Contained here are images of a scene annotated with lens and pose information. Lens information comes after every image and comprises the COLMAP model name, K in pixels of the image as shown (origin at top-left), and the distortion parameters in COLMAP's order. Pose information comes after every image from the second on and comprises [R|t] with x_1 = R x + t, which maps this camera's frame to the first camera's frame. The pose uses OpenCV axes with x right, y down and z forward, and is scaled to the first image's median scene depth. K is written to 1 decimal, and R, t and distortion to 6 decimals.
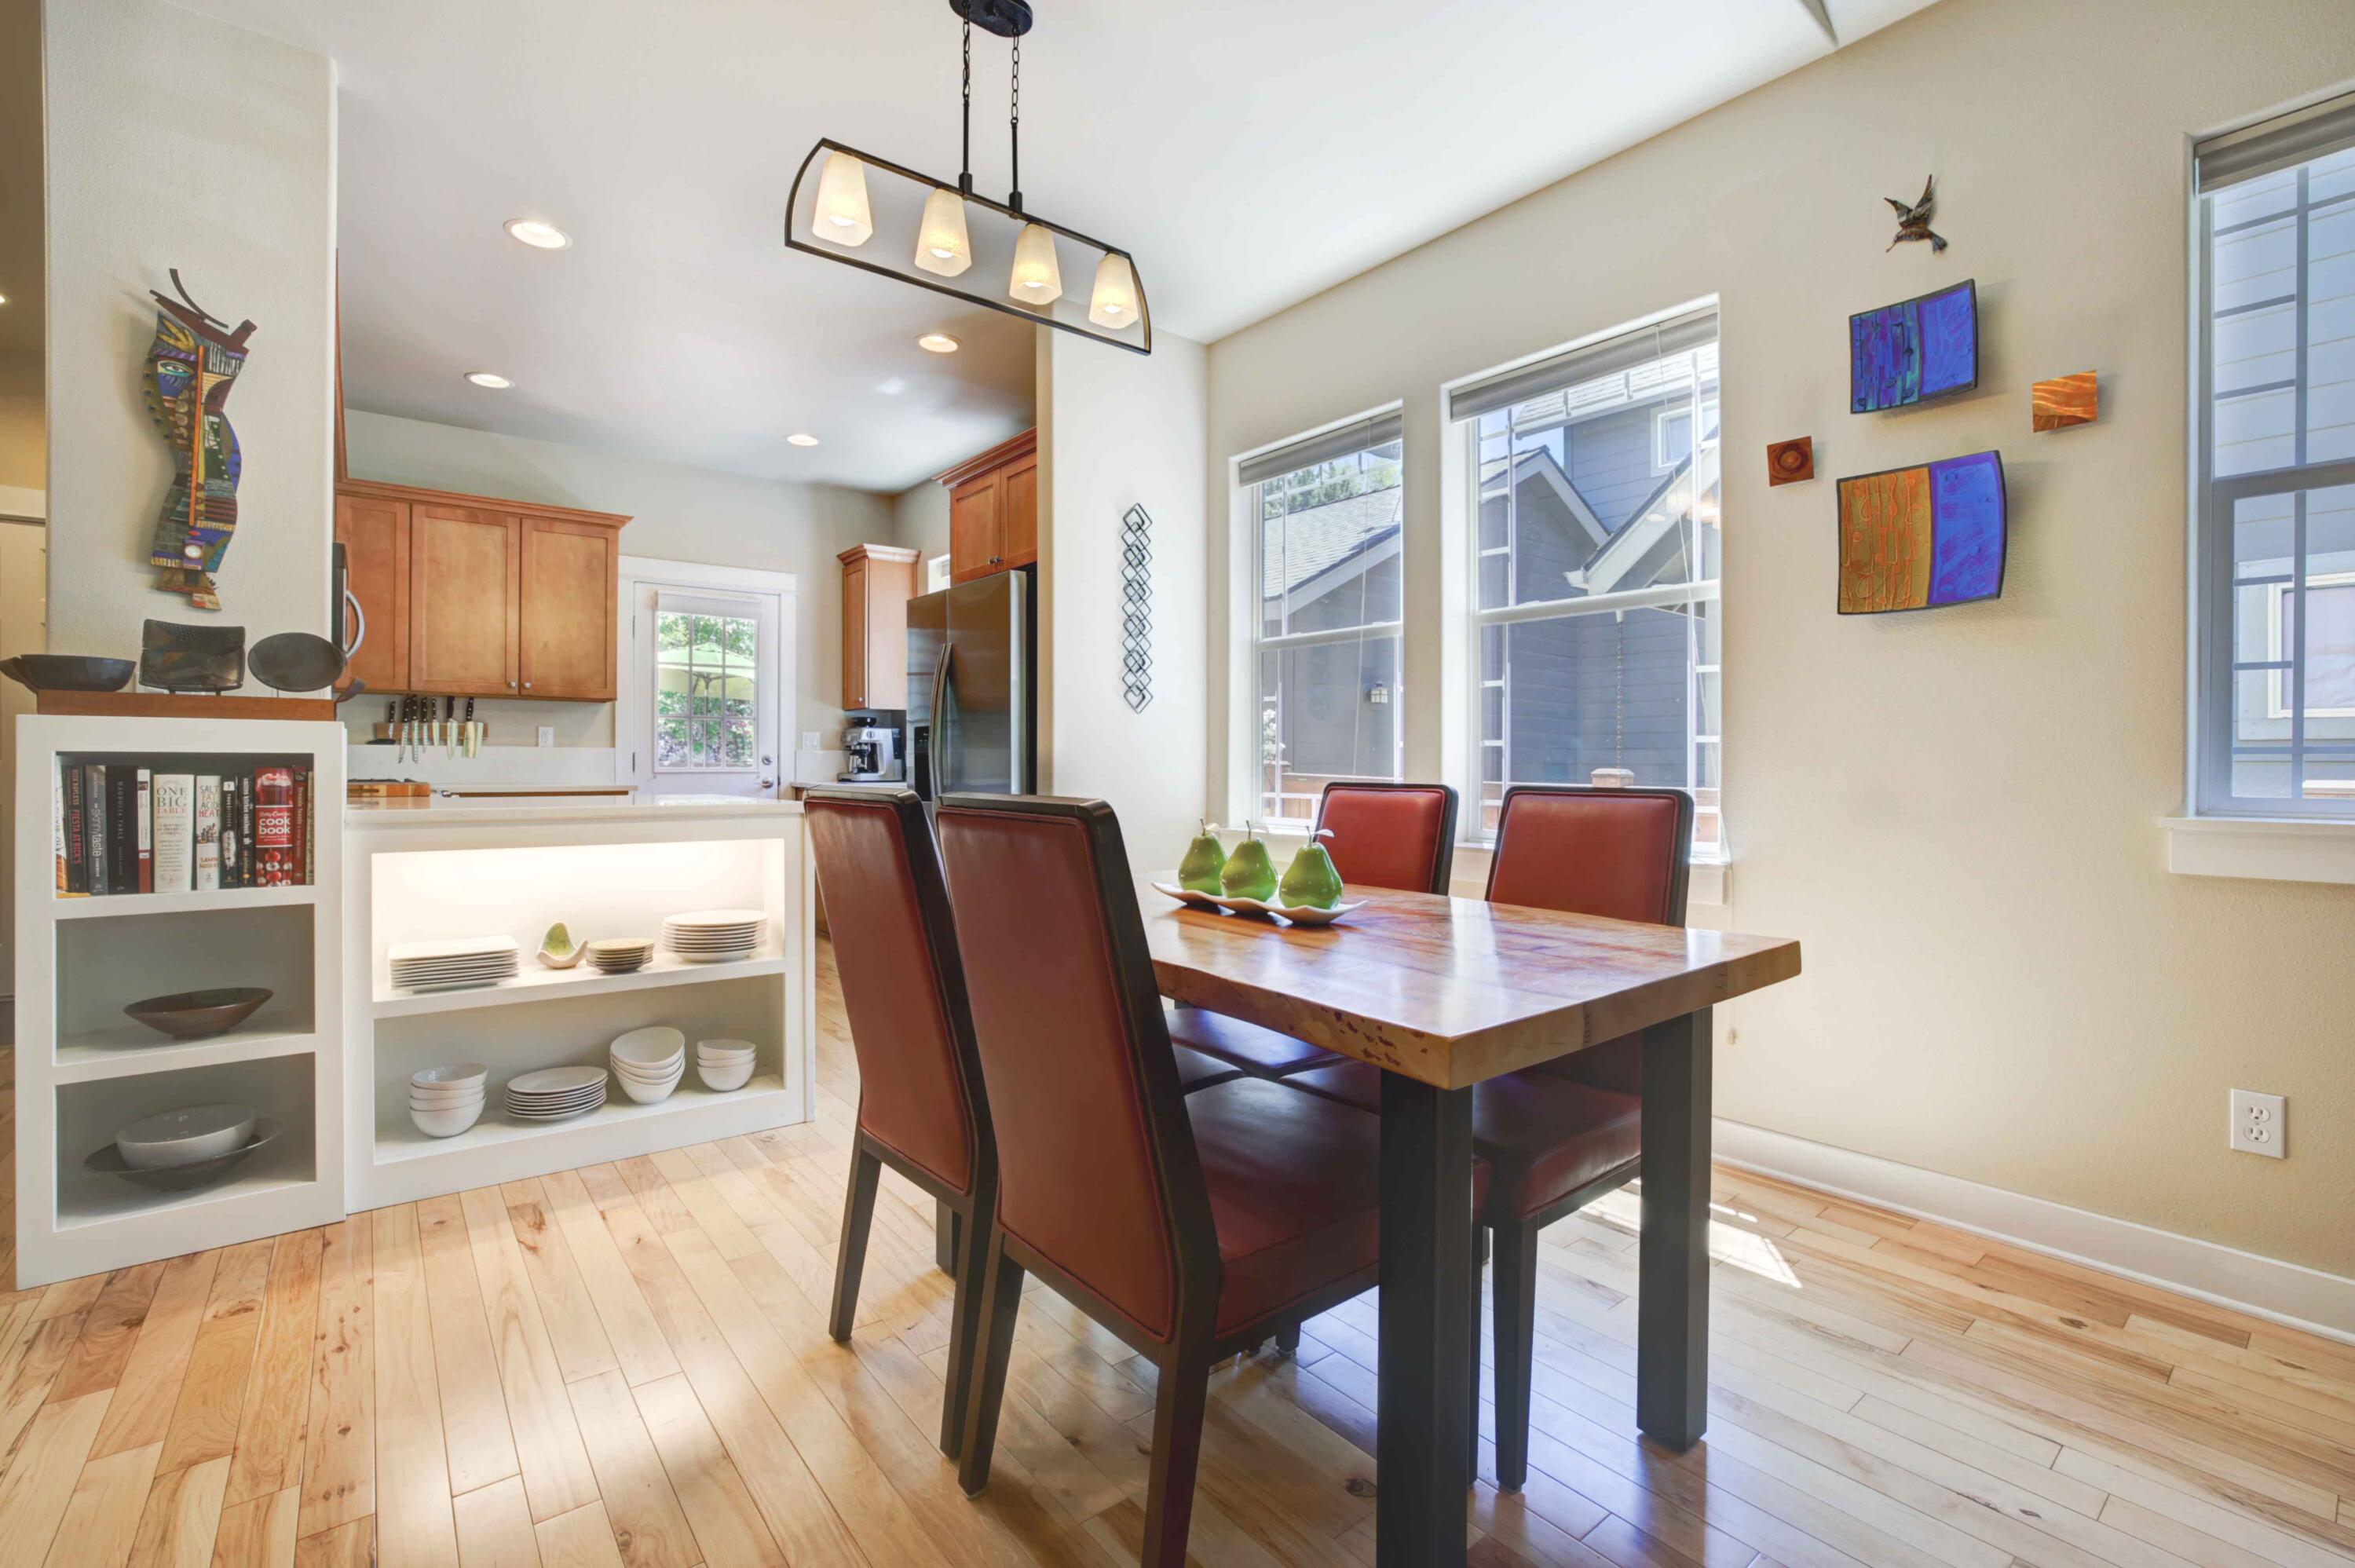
lens RADIAL K [[1035.0, 0, 1184.2], [0, 1035.0, 770.1], [0, 0, 1]] dist [-0.033904, 0.009338]
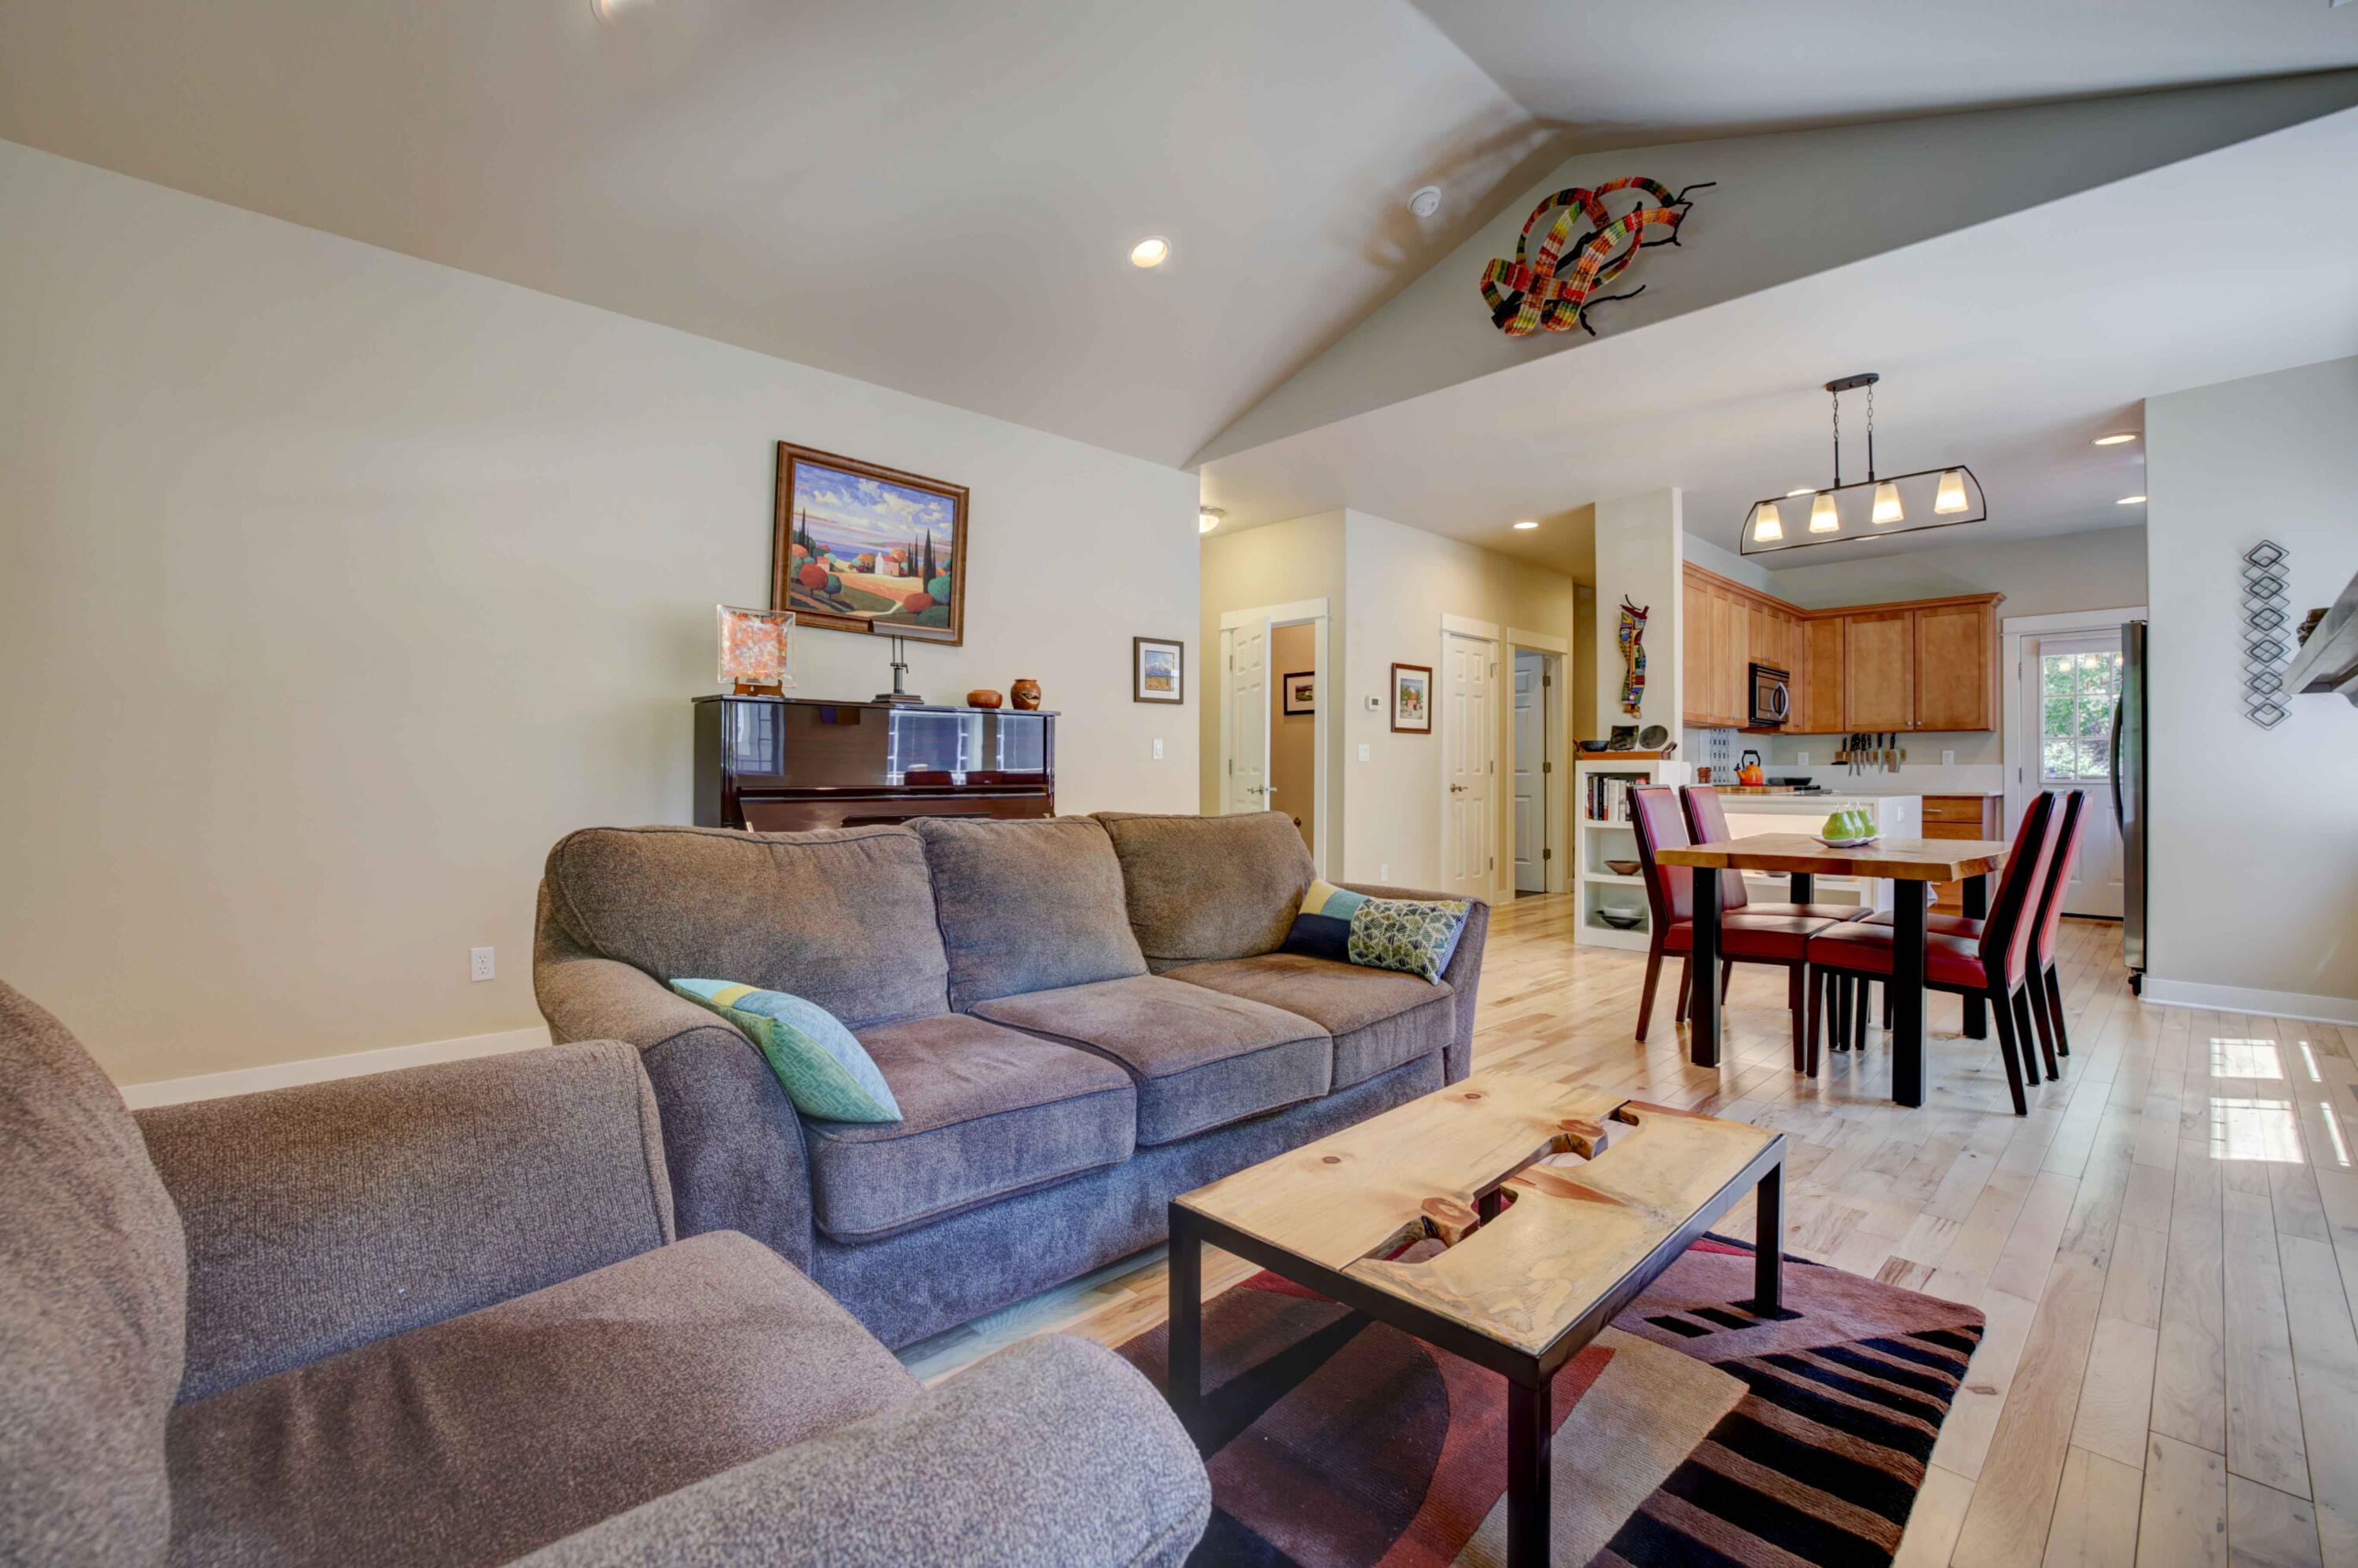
lens RADIAL K [[1036.4, 0, 1156.9], [0, 1036.4, 775.2], [0, 0, 1]] dist [-0.033904, 0.009338]
pose [[0.073637, -0.002772, -0.997281, 0.763523], [-0.006016, 0.999977, -0.003224, 0.003185], [0.997267, 0.006237, 0.073618, -0.211040]]
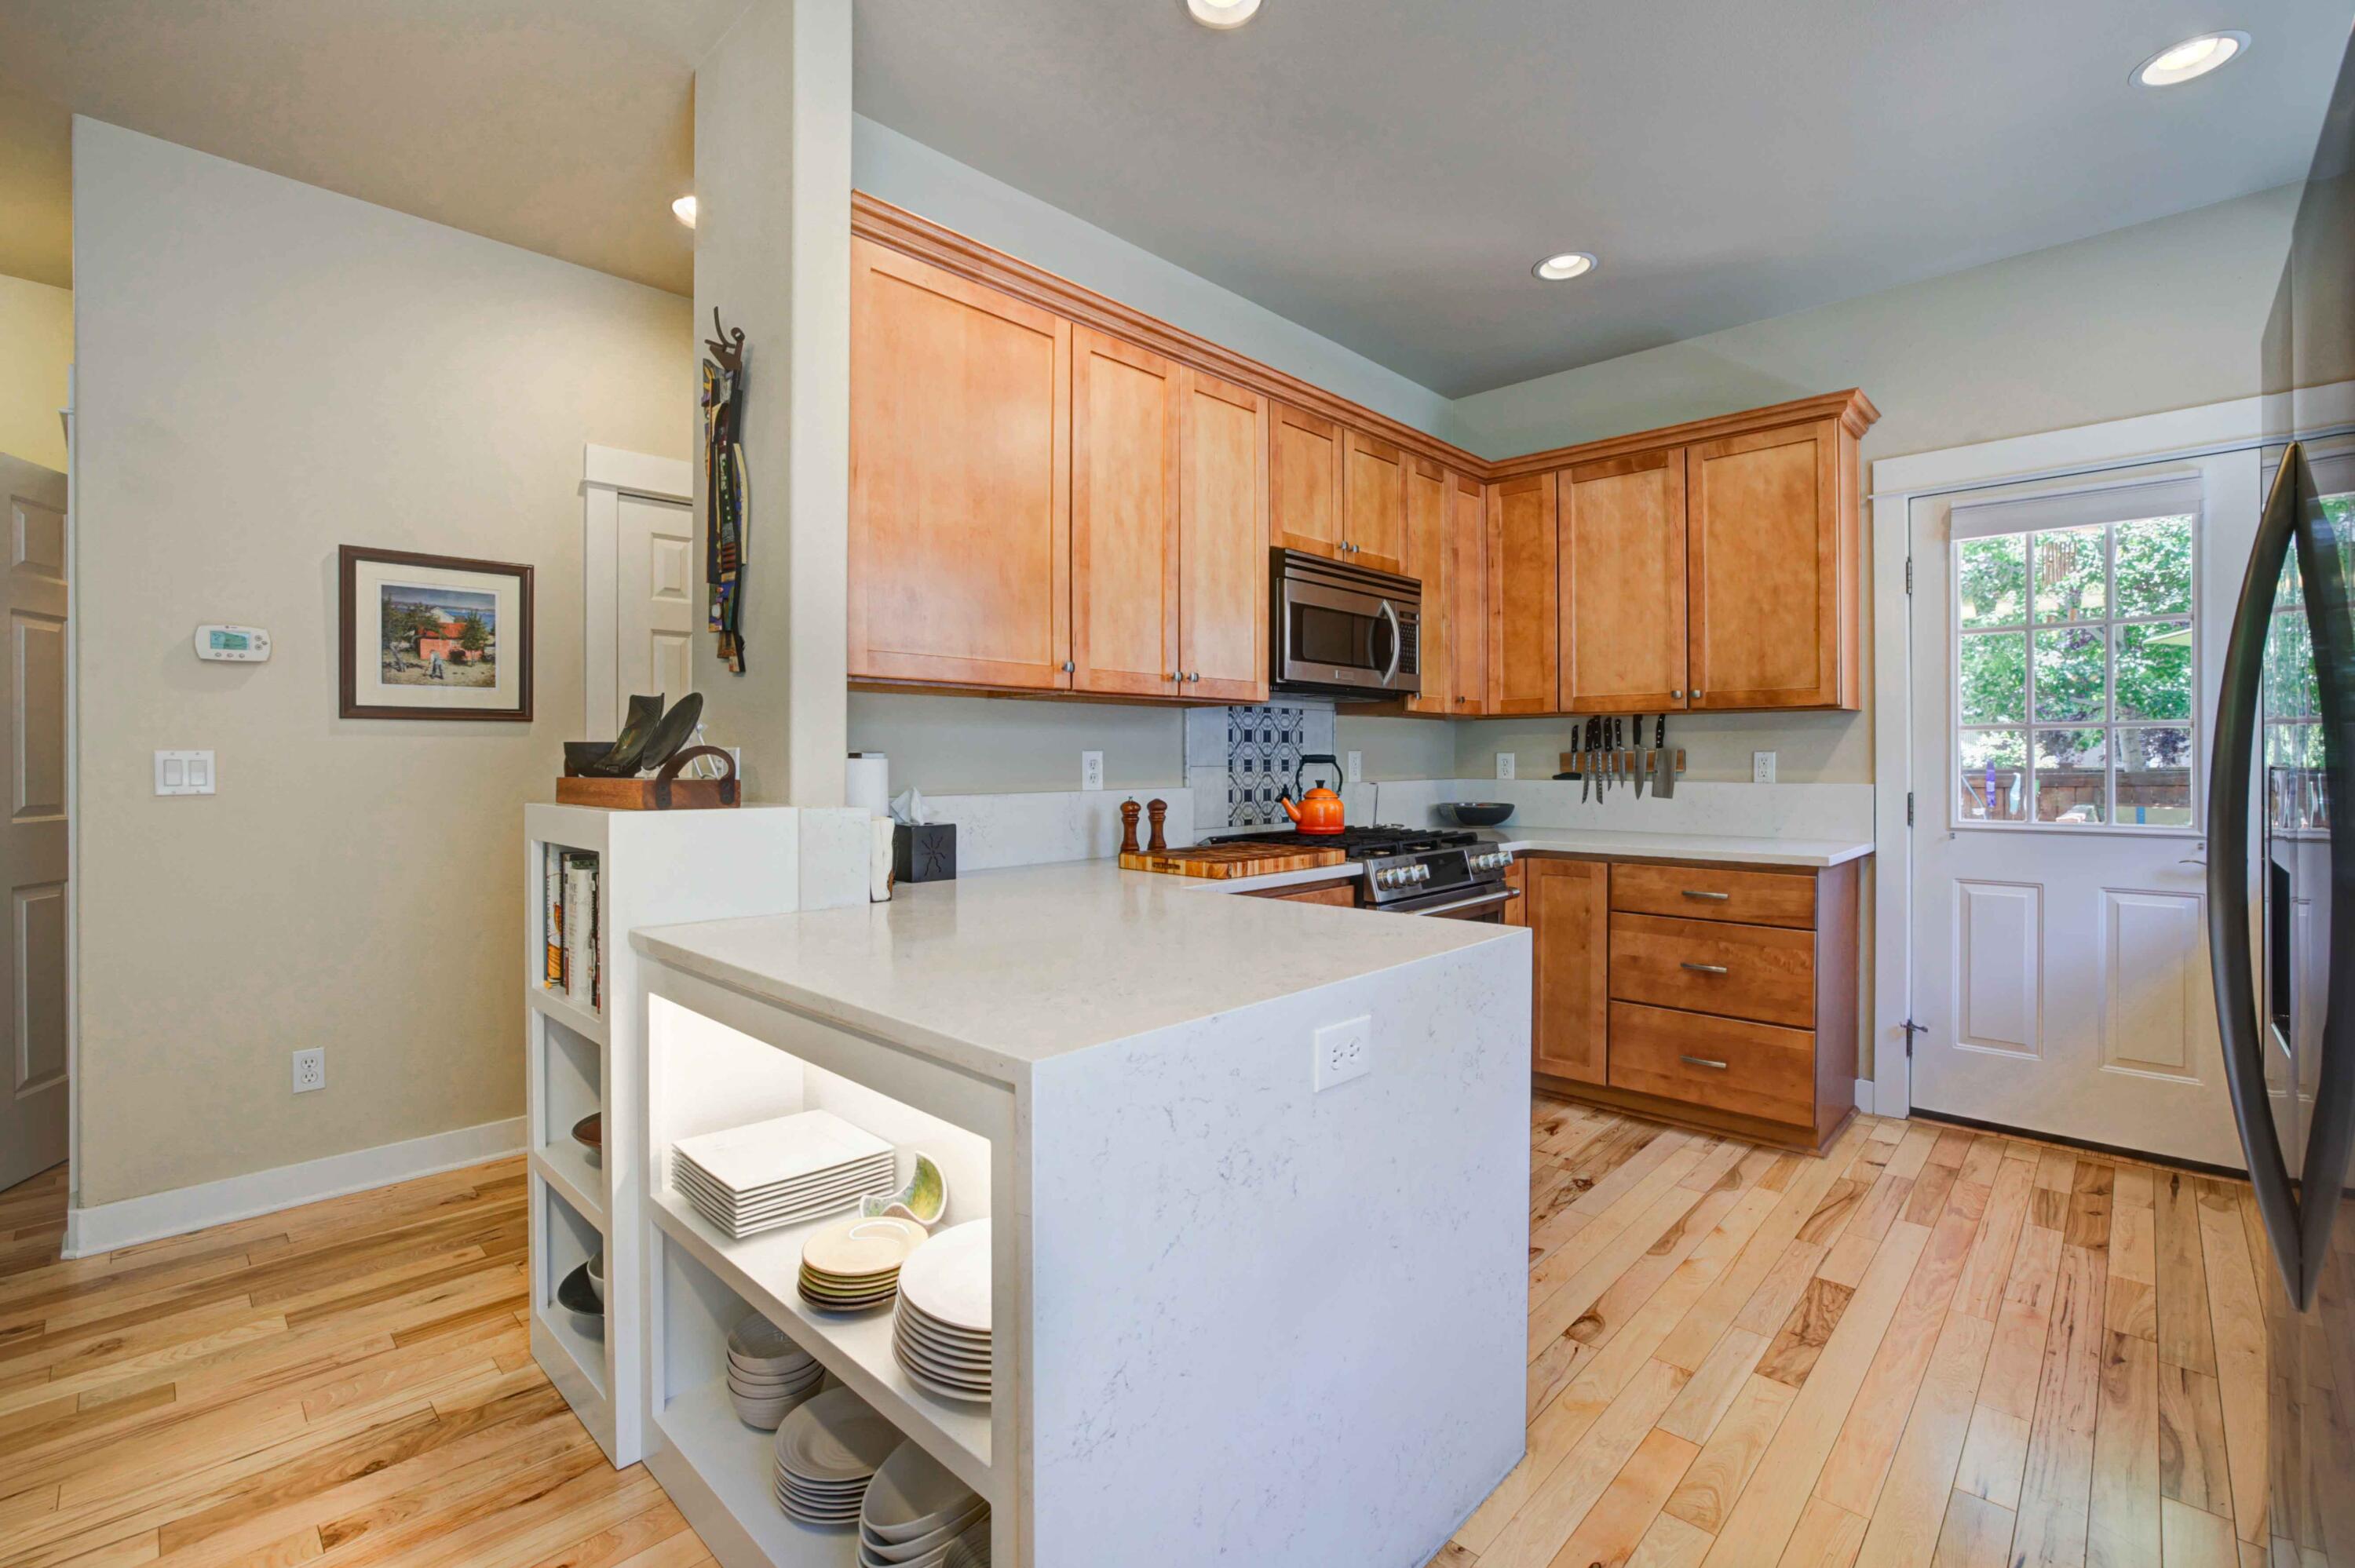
lens RADIAL K [[1035.0, 0, 1180.9], [0, 1035.0, 765.0], [0, 0, 1]] dist [-0.033904, 0.009338]
pose [[0.117508, 0.002962, -0.993068, -0.014007], [-0.001437, 0.999995, 0.002813, -0.038594], [0.993071, 0.001097, 0.117512, 0.599461]]
